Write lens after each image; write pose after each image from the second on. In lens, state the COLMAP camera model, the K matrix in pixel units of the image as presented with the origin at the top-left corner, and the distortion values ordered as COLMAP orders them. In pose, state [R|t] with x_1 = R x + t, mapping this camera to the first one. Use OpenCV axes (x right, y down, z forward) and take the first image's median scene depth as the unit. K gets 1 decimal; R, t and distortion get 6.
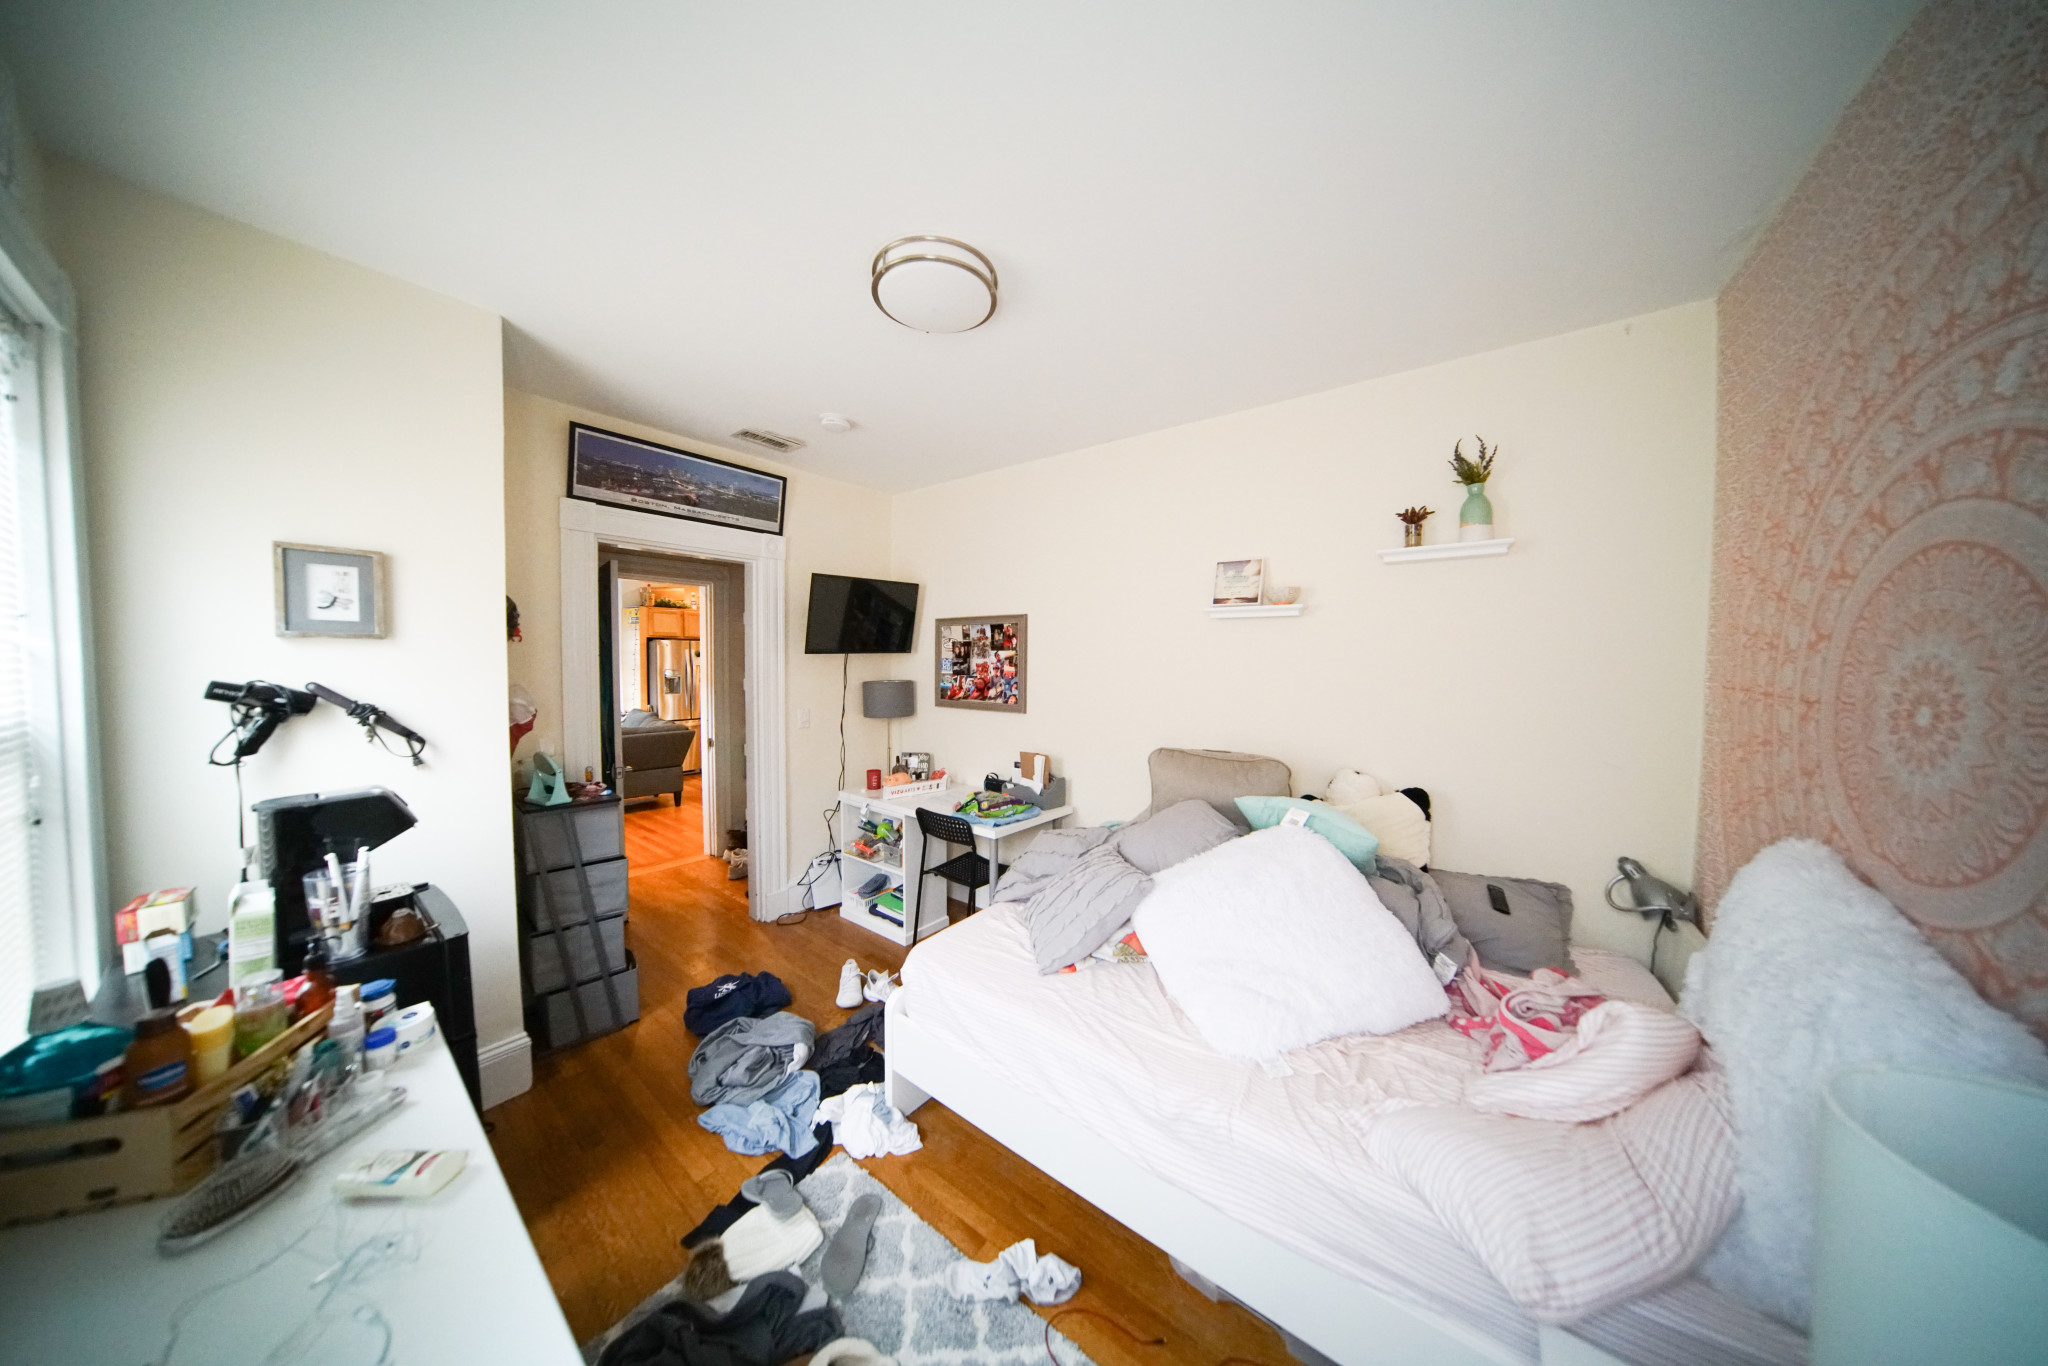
lens RADIAL K [[635.9, 0, 1019.6], [0, 635.9, 682.5], [0, 0, 1]] dist [-0.029773, 0.005915]
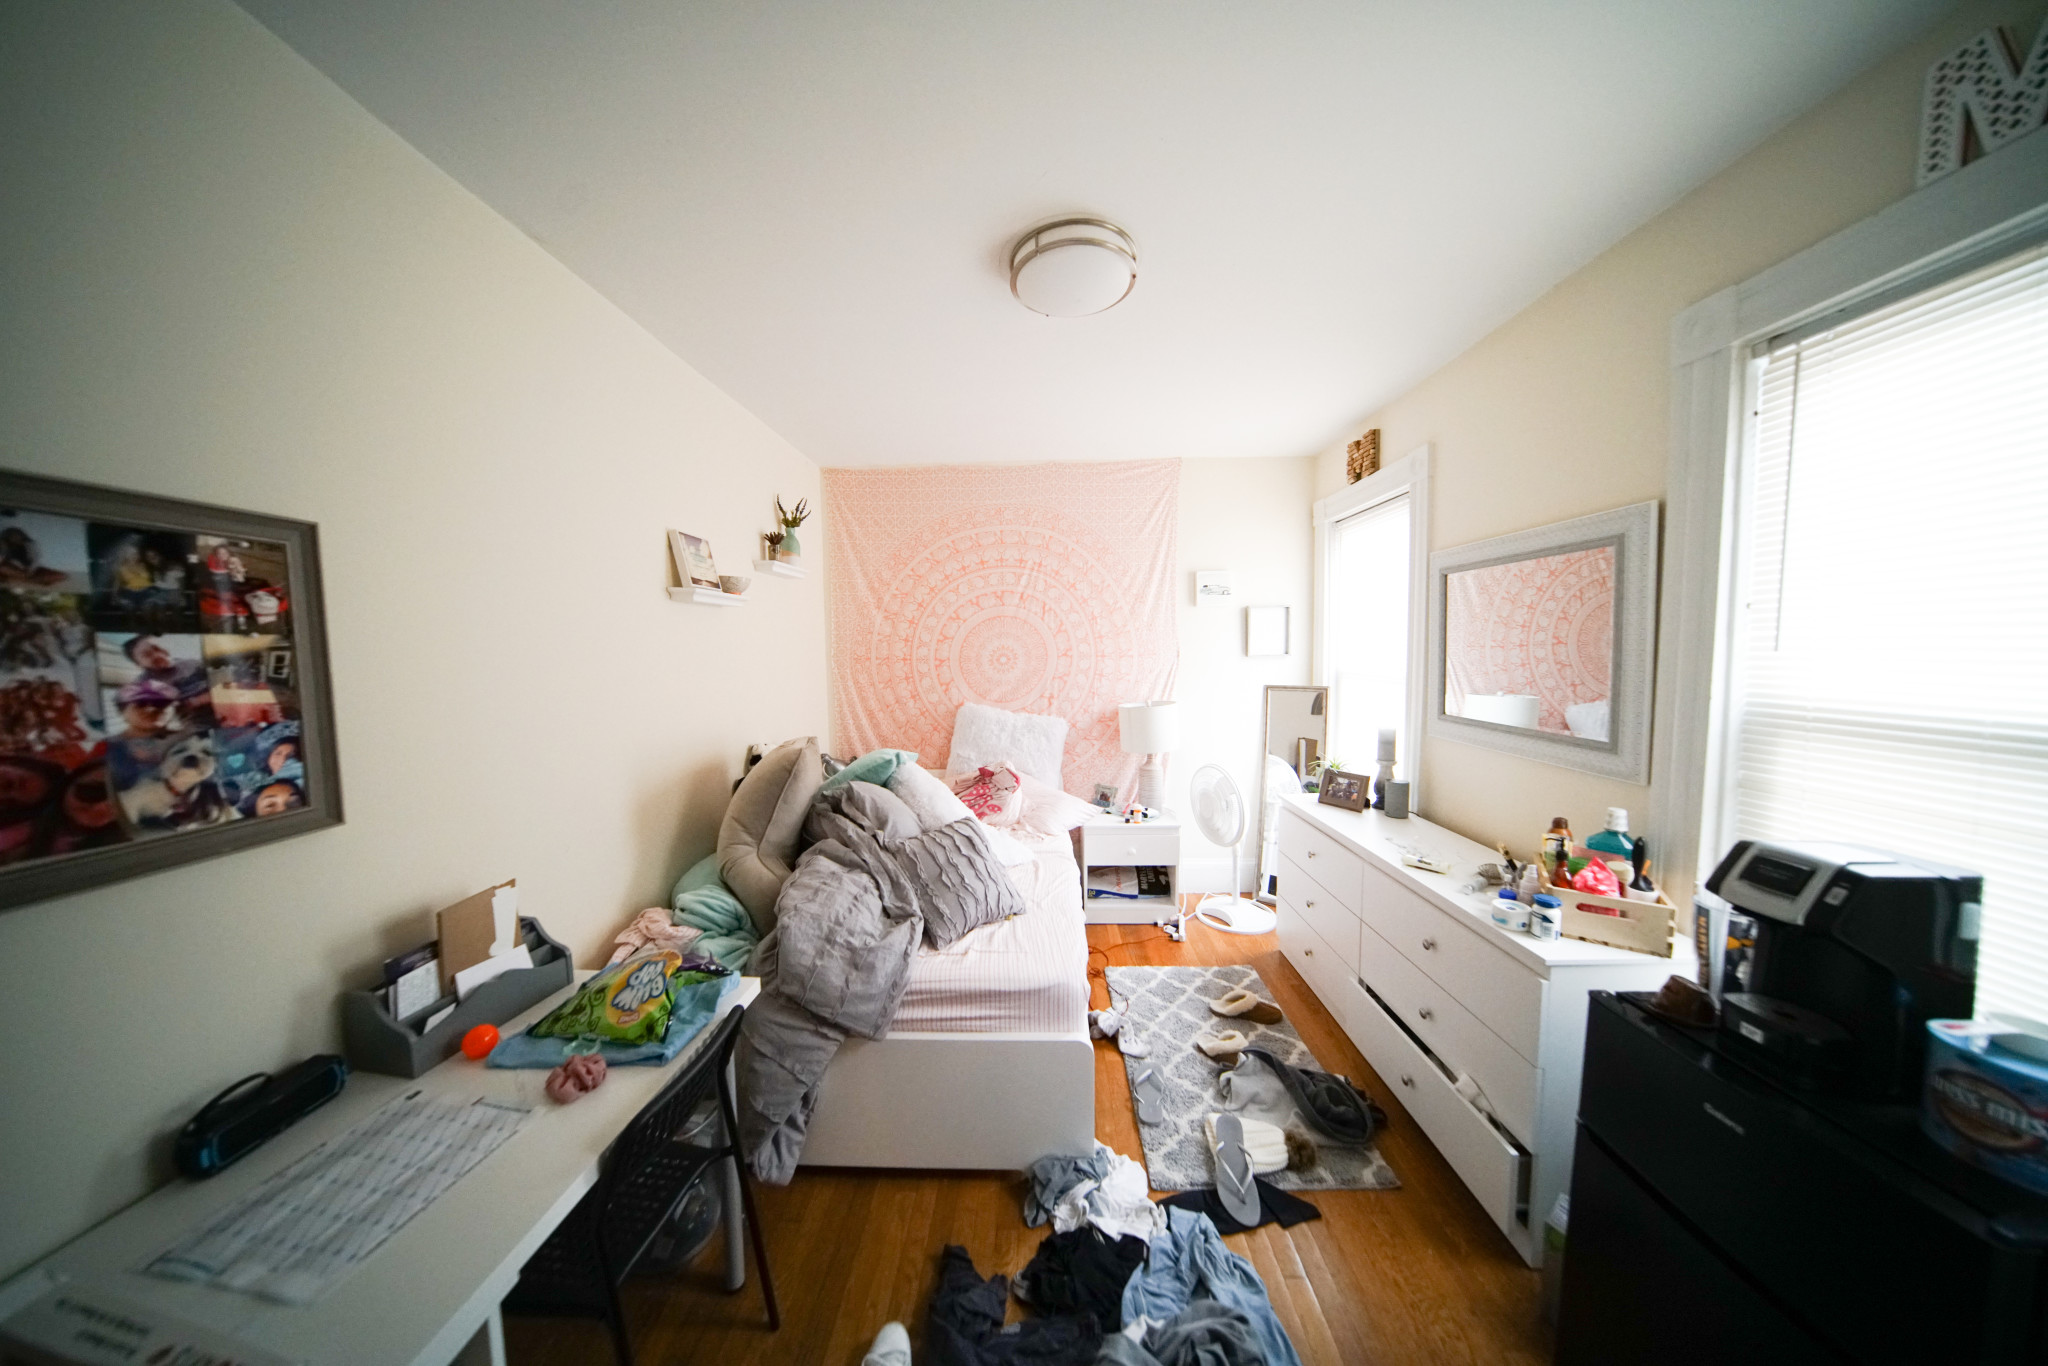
lens RADIAL K [[635.9, 0, 1019.6], [0, 635.9, 682.5], [0, 0, 1]] dist [-0.029773, 0.005915]
pose [[-0.616730, -0.050470, 0.785555, -0.453189], [0.035903, 0.995100, 0.092120, -0.041054], [-0.786356, 0.085017, -0.611896, 0.891006]]
